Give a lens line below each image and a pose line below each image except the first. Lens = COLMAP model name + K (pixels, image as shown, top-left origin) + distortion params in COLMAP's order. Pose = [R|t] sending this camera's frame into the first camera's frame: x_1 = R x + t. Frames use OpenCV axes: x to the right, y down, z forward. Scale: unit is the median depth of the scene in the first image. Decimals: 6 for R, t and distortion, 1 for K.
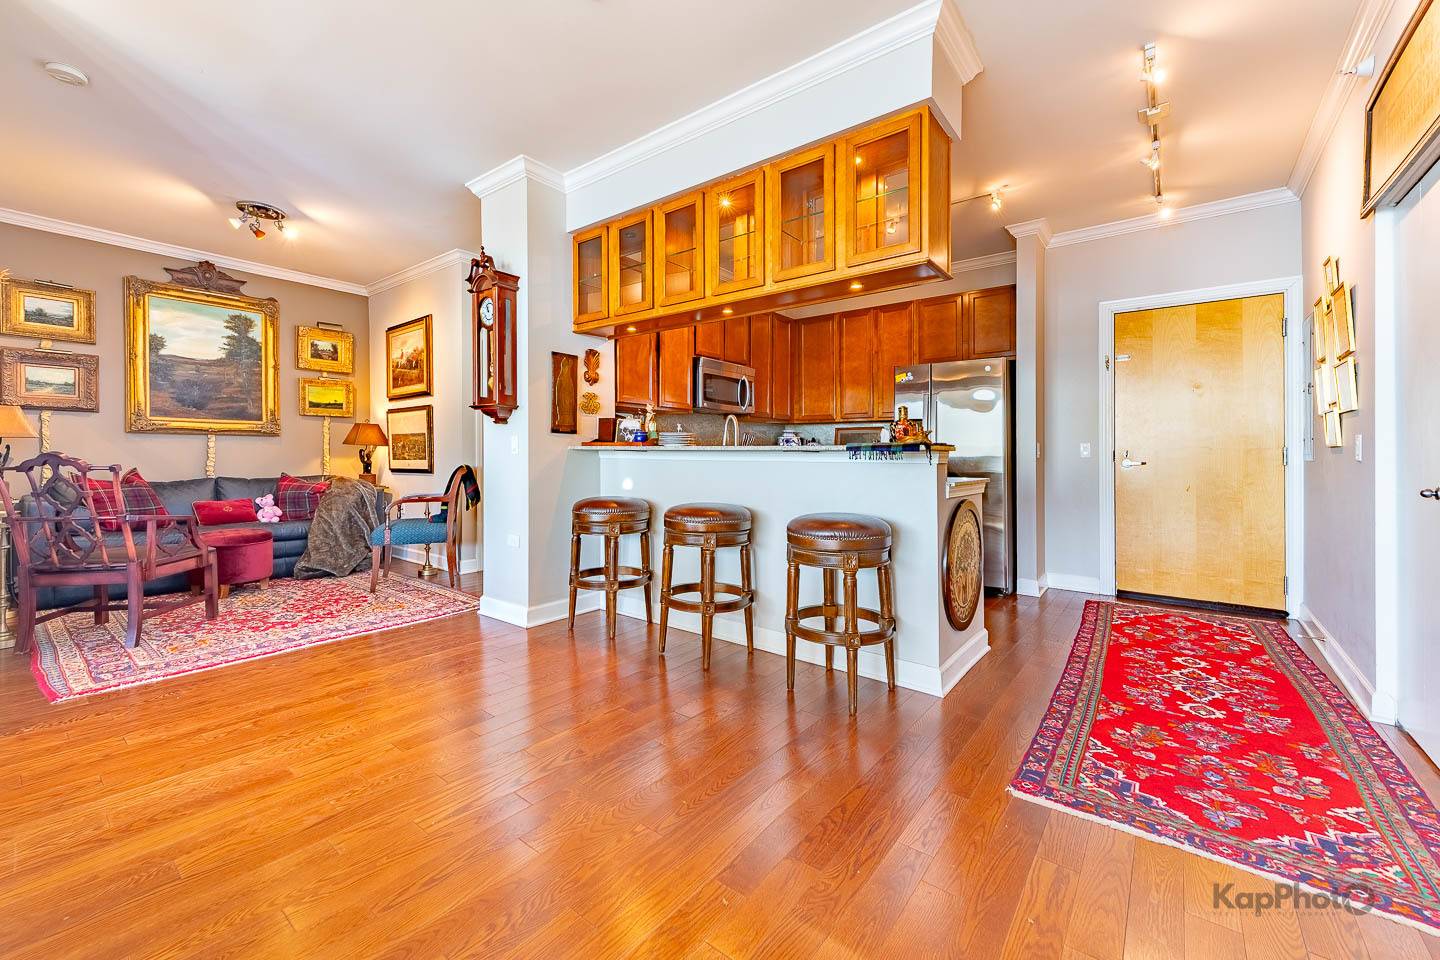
lens RADIAL K [[610.9, 0, 712.1], [0, 610.9, 451.9], [0, 0, 1]] dist [0.027672, -0.002696]
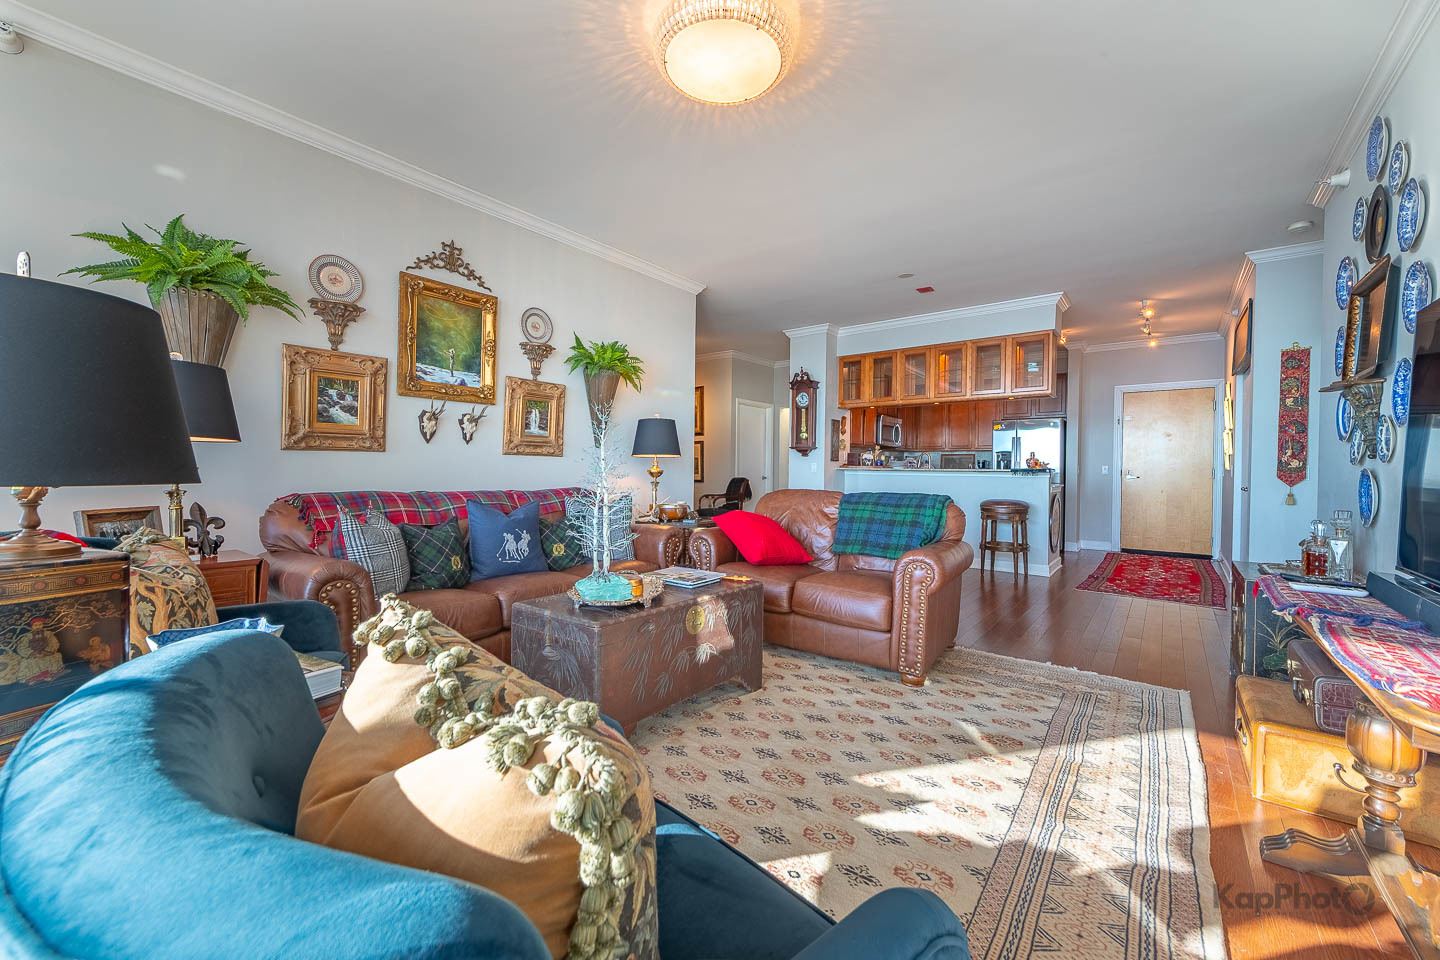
lens RADIAL K [[581.7, 0, 709.2], [0, 581.7, 480.7], [0, 0, 1]] dist [0.029335, -0.000460]
pose [[0.999916, 0.005274, -0.011841, -0.582149], [-0.004946, 0.999608, 0.027566, -0.015365], [0.011982, -0.027505, 0.999550, -0.804228]]
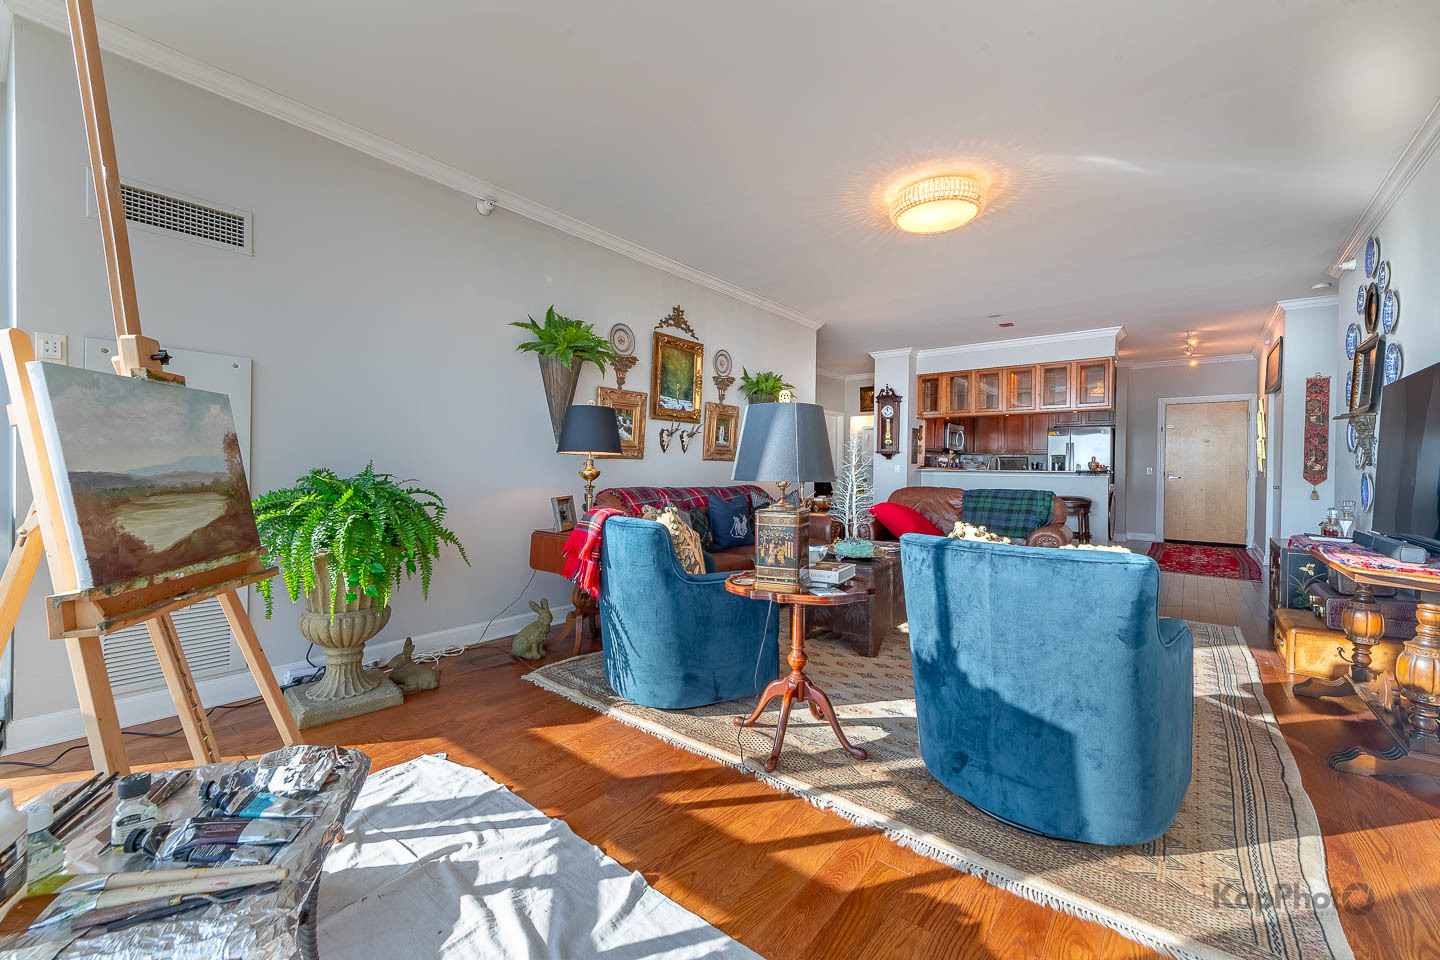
lens RADIAL K [[578.1, 0, 708.5], [0, 578.1, 477.4], [0, 0, 1]] dist [0.033310, -0.000770]
pose [[0.999345, 0.006429, -0.035621, -0.876539], [-0.005597, 0.999711, 0.023394, -0.022401], [0.035761, -0.023179, 0.999092, -1.122175]]
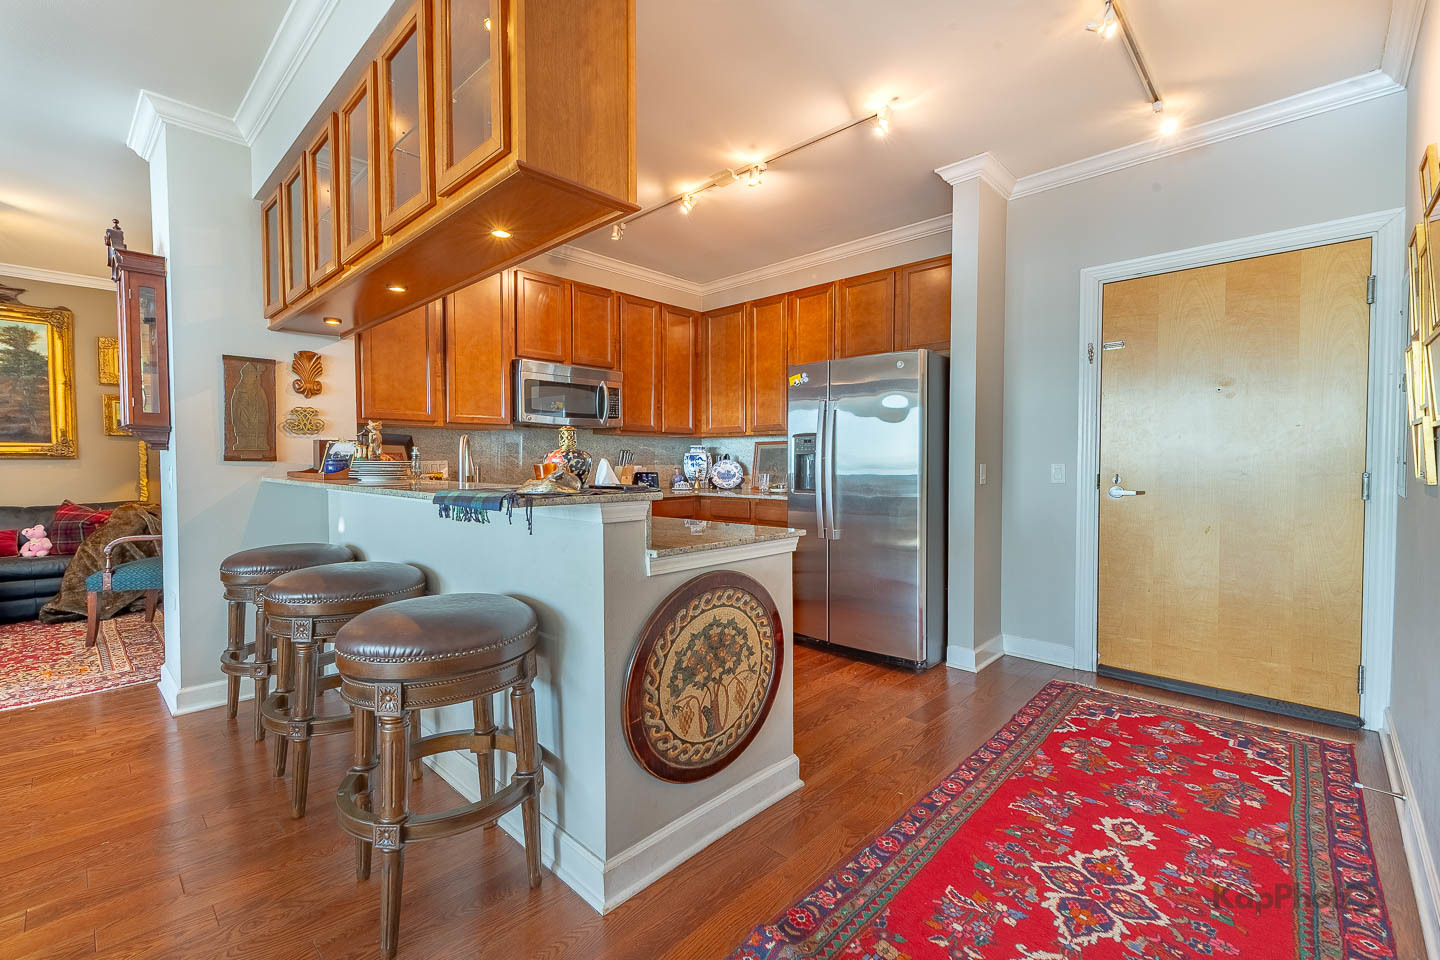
lens RADIAL K [[610.9, 0, 668.7], [0, 610.9, 475.2], [0, 0, 1]] dist [0.027672, -0.002696]
pose [[0.987877, 0.002484, -0.155218, 0.374552], [0.001679, 0.999643, 0.026683, -0.030030], [0.155229, -0.026620, 0.987520, 0.289837]]
